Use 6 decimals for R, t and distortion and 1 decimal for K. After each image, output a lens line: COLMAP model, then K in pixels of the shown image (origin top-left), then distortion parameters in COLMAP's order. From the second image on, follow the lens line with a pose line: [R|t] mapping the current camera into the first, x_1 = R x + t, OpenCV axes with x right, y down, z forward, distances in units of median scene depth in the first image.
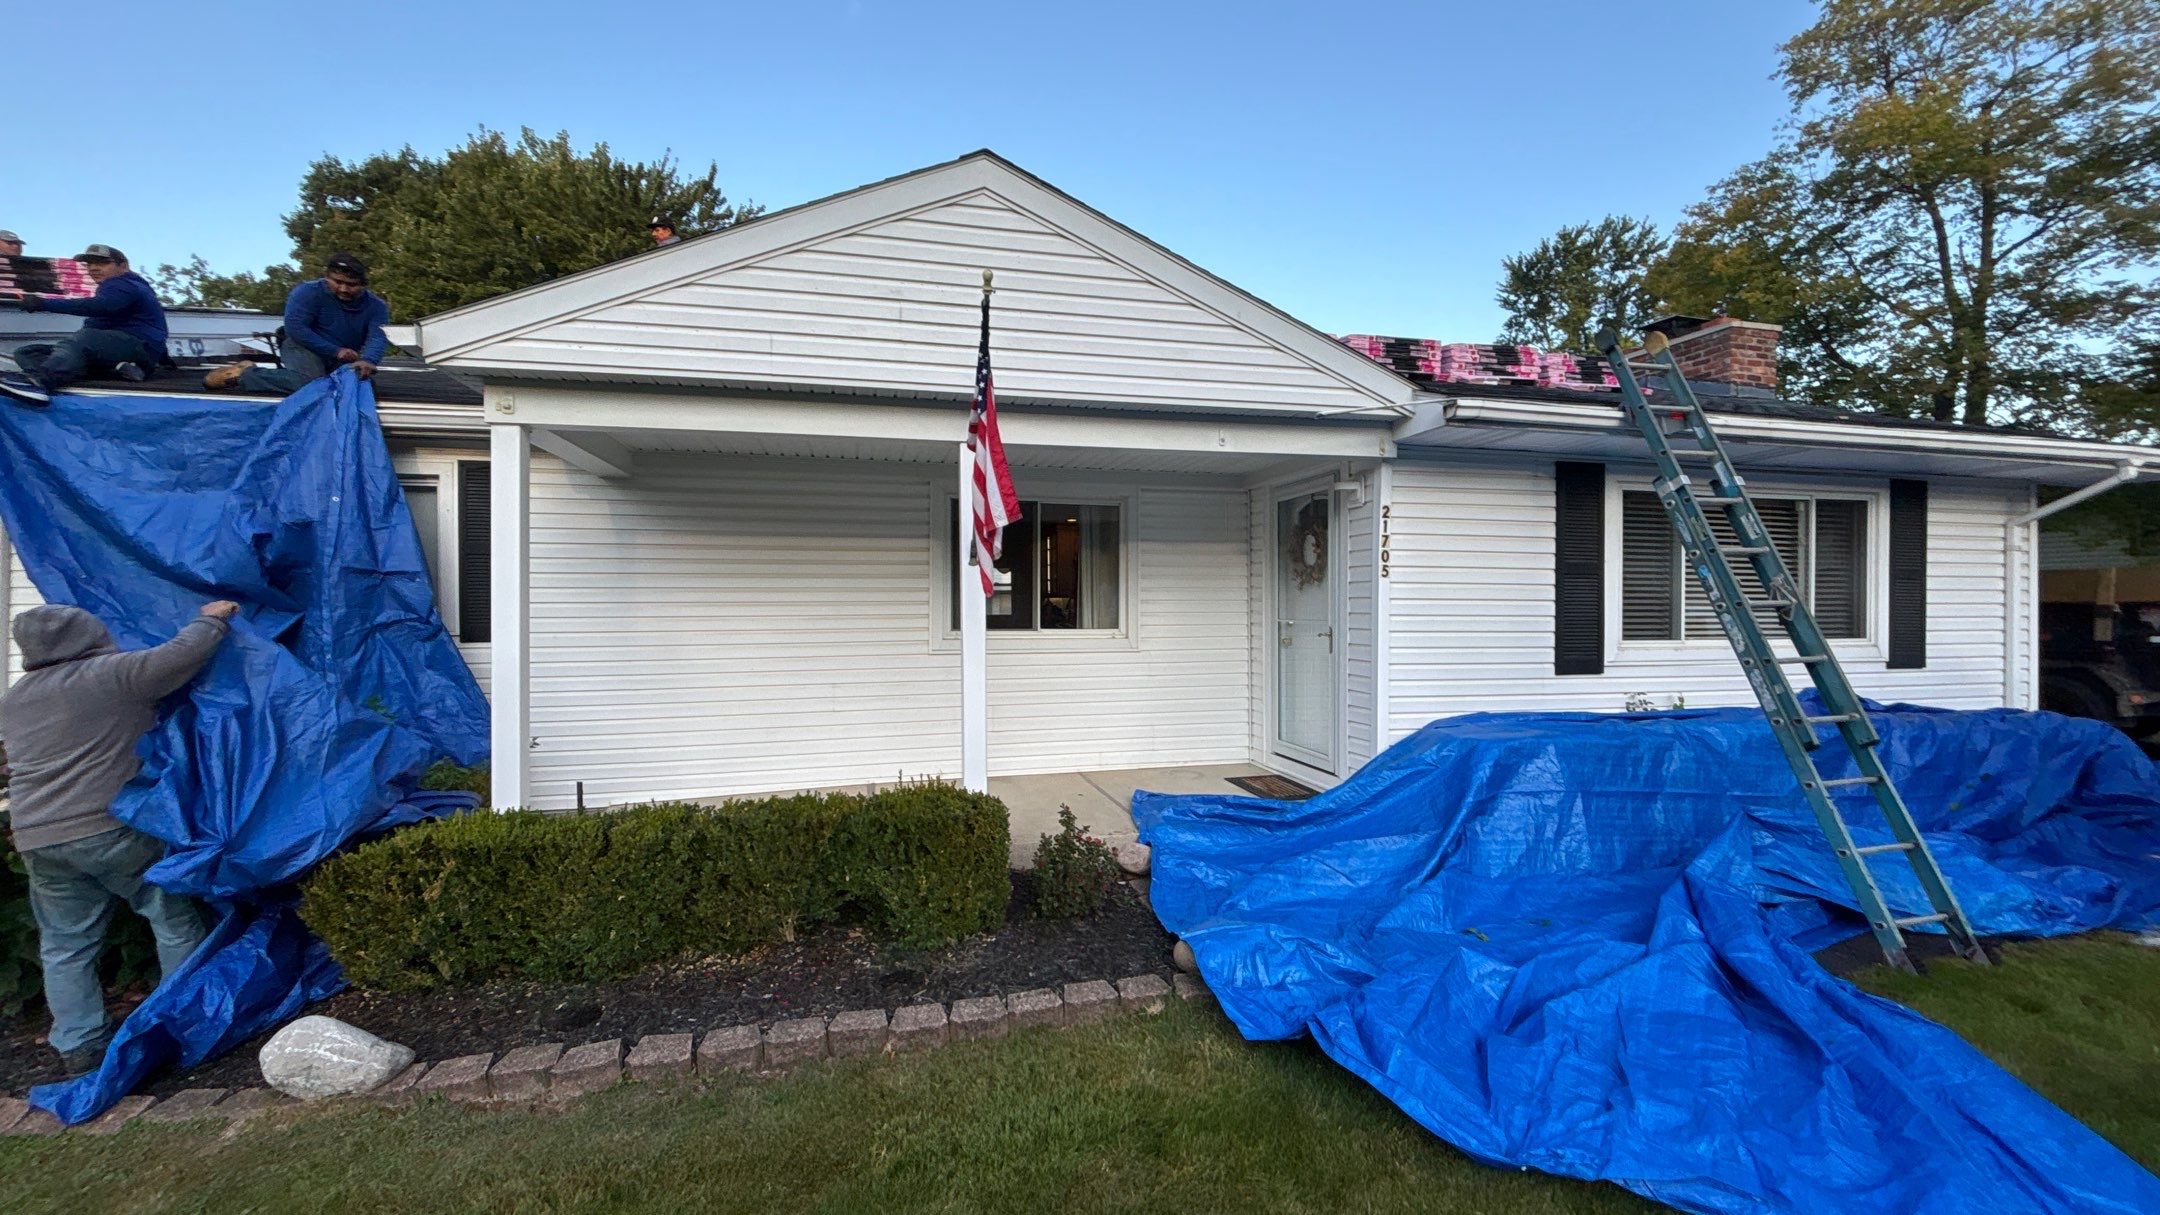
lens RADIAL K [[865.4, 0, 1076.2], [0, 865.4, 604.4], [0, 0, 1]] dist [-0.002620, 0.001016]
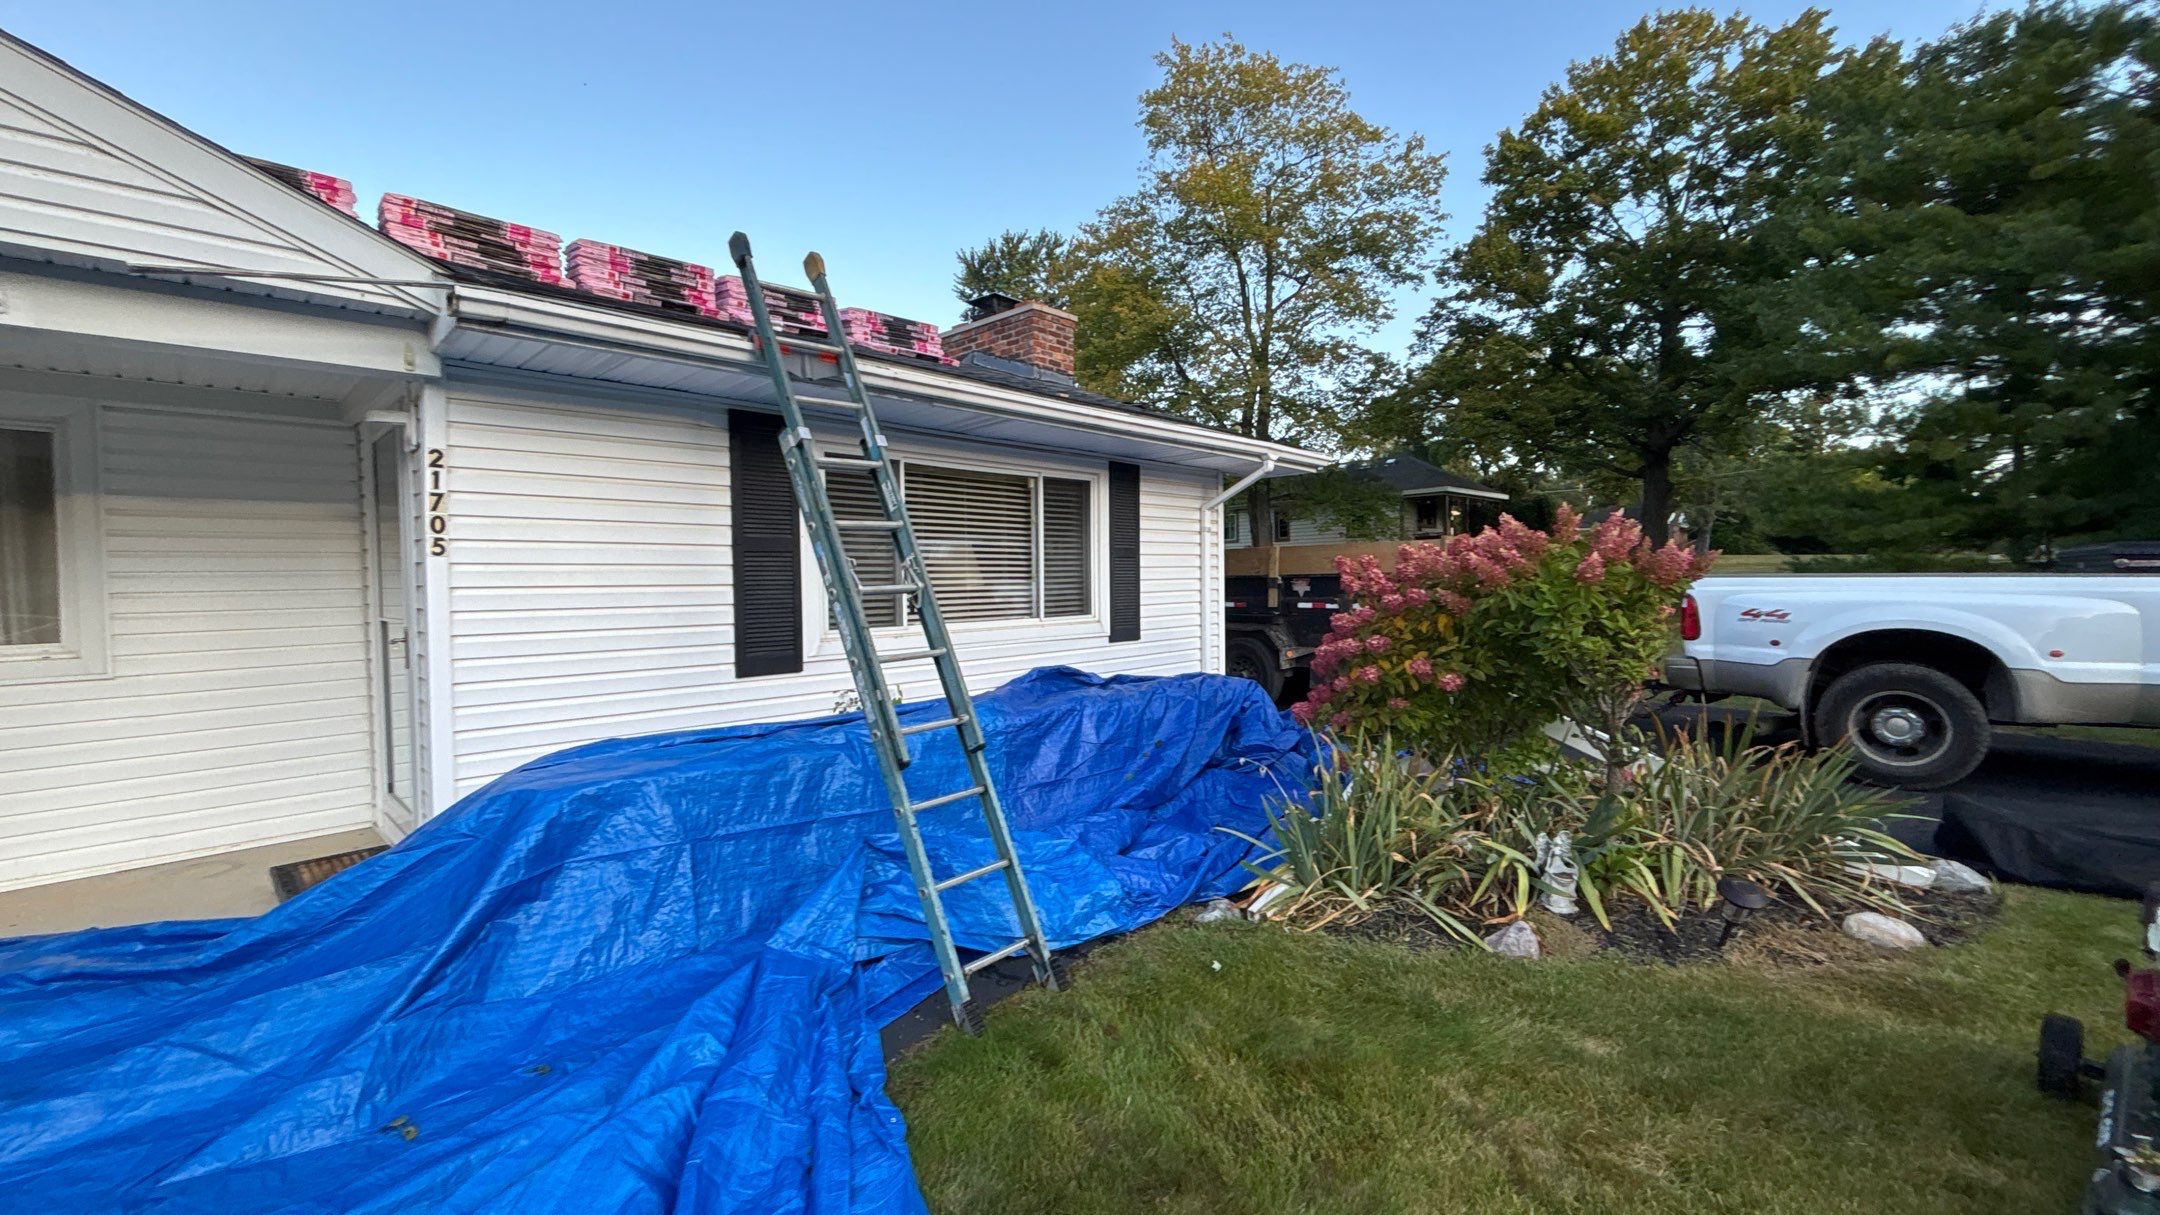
lens RADIAL K [[865.4, 0, 1077.0], [0, 865.4, 612.8], [0, 0, 1]] dist [-0.002620, 0.001016]
pose [[0.846477, -0.036191, 0.531194, 0.391411], [0.016068, 0.998969, 0.042456, -0.007587], [-0.532183, -0.027403, 0.846186, 0.154967]]
